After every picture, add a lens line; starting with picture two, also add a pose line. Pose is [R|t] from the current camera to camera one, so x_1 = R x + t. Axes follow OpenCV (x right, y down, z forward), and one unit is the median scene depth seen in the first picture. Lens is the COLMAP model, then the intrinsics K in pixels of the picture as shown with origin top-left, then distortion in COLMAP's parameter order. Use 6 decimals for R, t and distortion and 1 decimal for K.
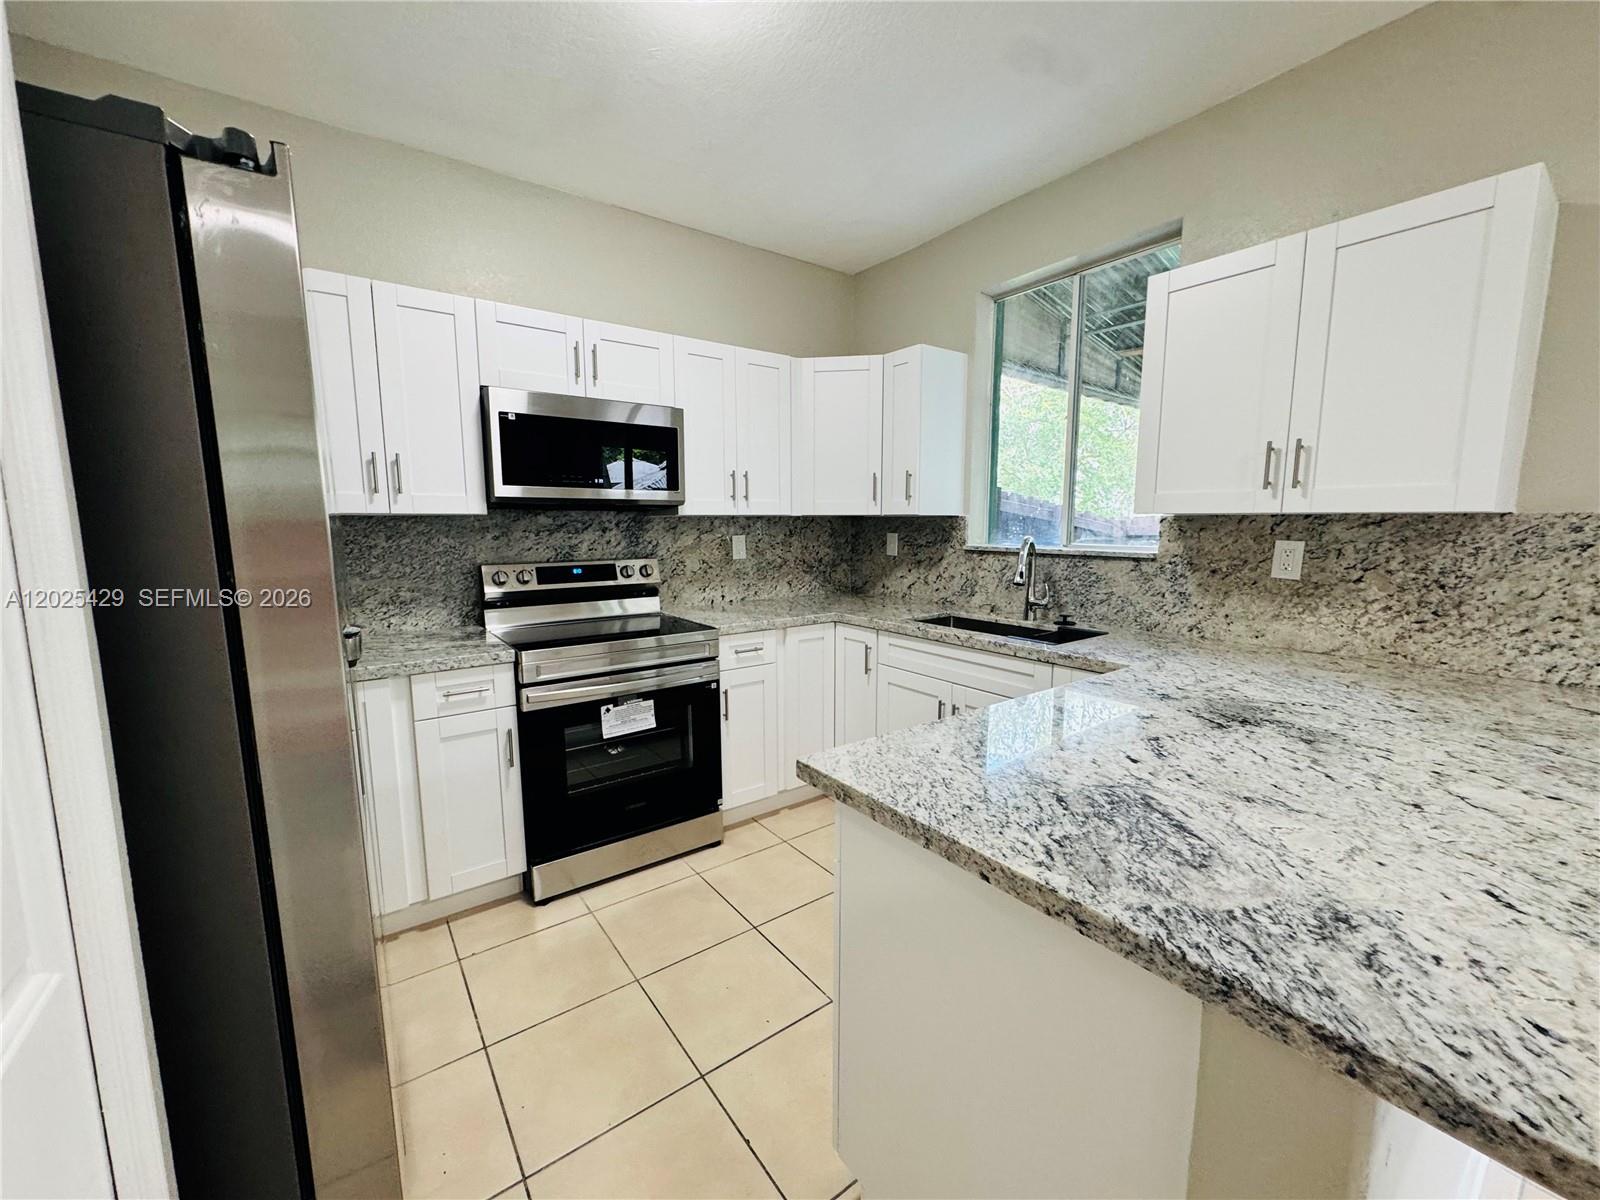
lens RADIAL K [[635.3, 0, 798.7], [0, 635.3, 602.3], [0, 0, 1]] dist [-0.000373, 0.000019]
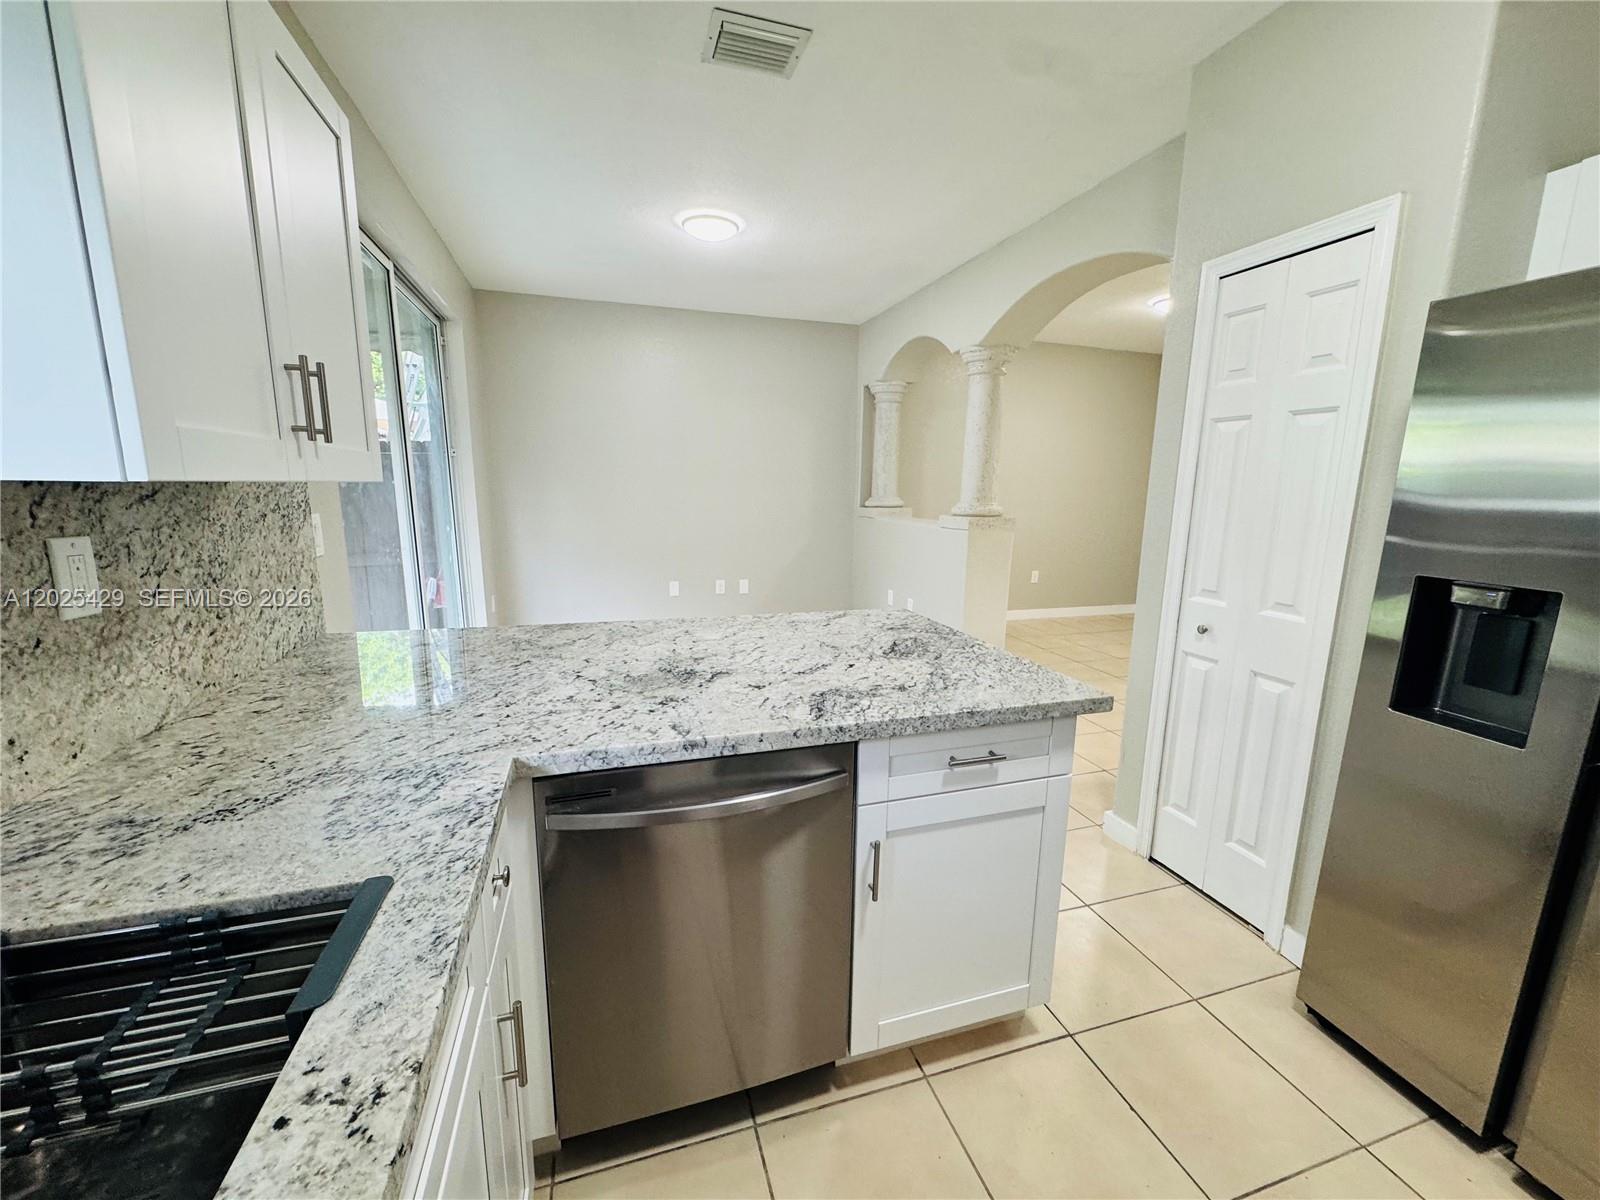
lens RADIAL K [[635.3, 0, 799.8], [0, 635.3, 602.7], [0, 0, 1]] dist [-0.000373, 0.000019]
pose [[-0.944797, -0.070440, 0.319995, 0.177624], [0.031066, 0.952961, 0.301497, -0.294249], [-0.326180, 0.294794, -0.898166, 2.107323]]
